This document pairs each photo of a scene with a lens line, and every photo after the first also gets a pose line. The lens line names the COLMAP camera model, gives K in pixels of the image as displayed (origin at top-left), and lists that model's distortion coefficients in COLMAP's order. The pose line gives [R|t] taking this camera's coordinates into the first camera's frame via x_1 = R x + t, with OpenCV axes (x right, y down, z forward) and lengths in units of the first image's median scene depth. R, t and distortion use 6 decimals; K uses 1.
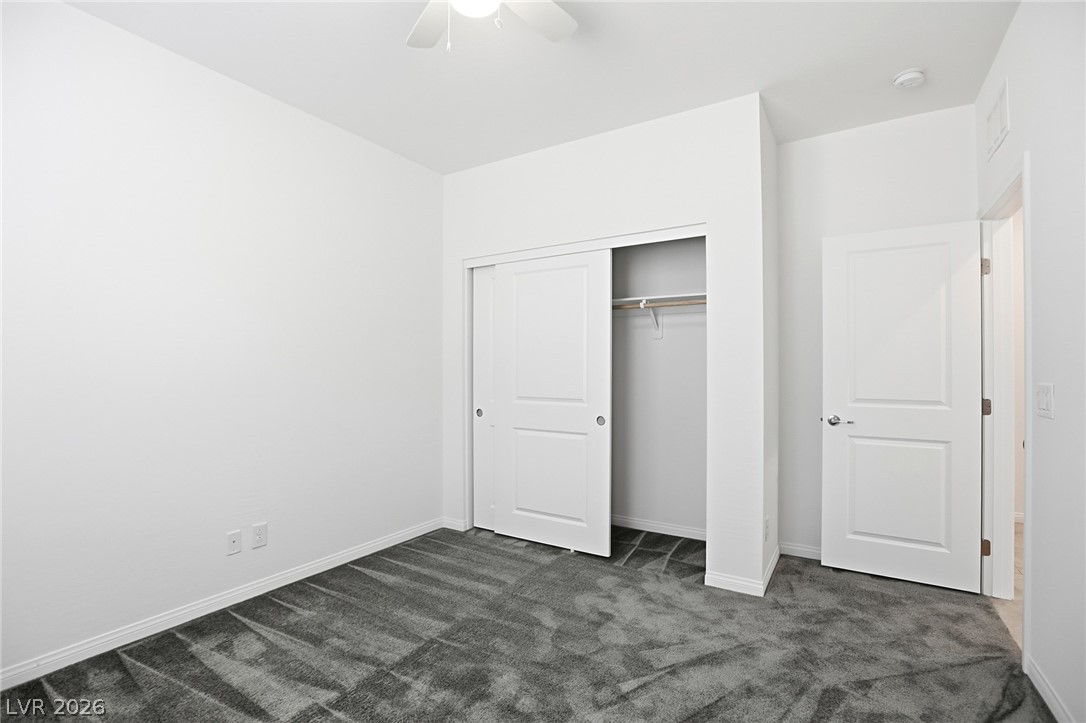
lens RADIAL K [[500.1, 0, 549.3], [0, 500.1, 364.3], [0, 0, 1]] dist [-0.037979, 0.009065]
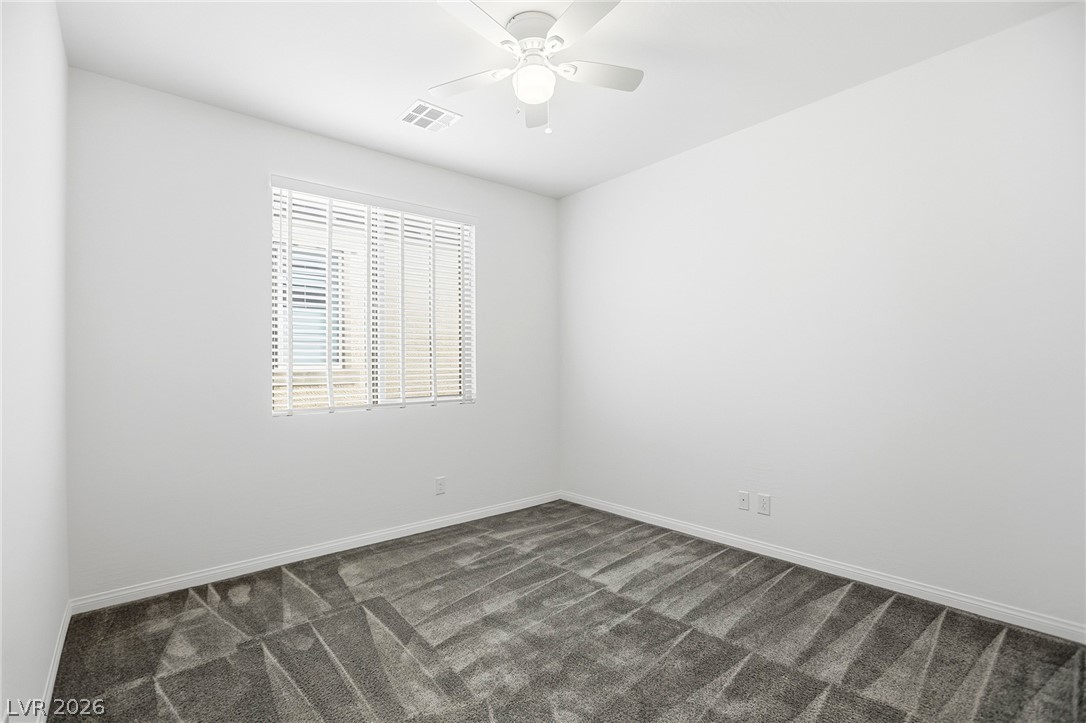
lens RADIAL K [[500.1, 0, 549.0], [0, 500.1, 364.0], [0, 0, 1]] dist [-0.037979, 0.009065]
pose [[-0.284708, 0.000333, -0.958614, 0.777786], [0.017257, 0.999840, -0.004778, 0.007369], [0.958459, -0.017903, -0.284668, 0.949197]]
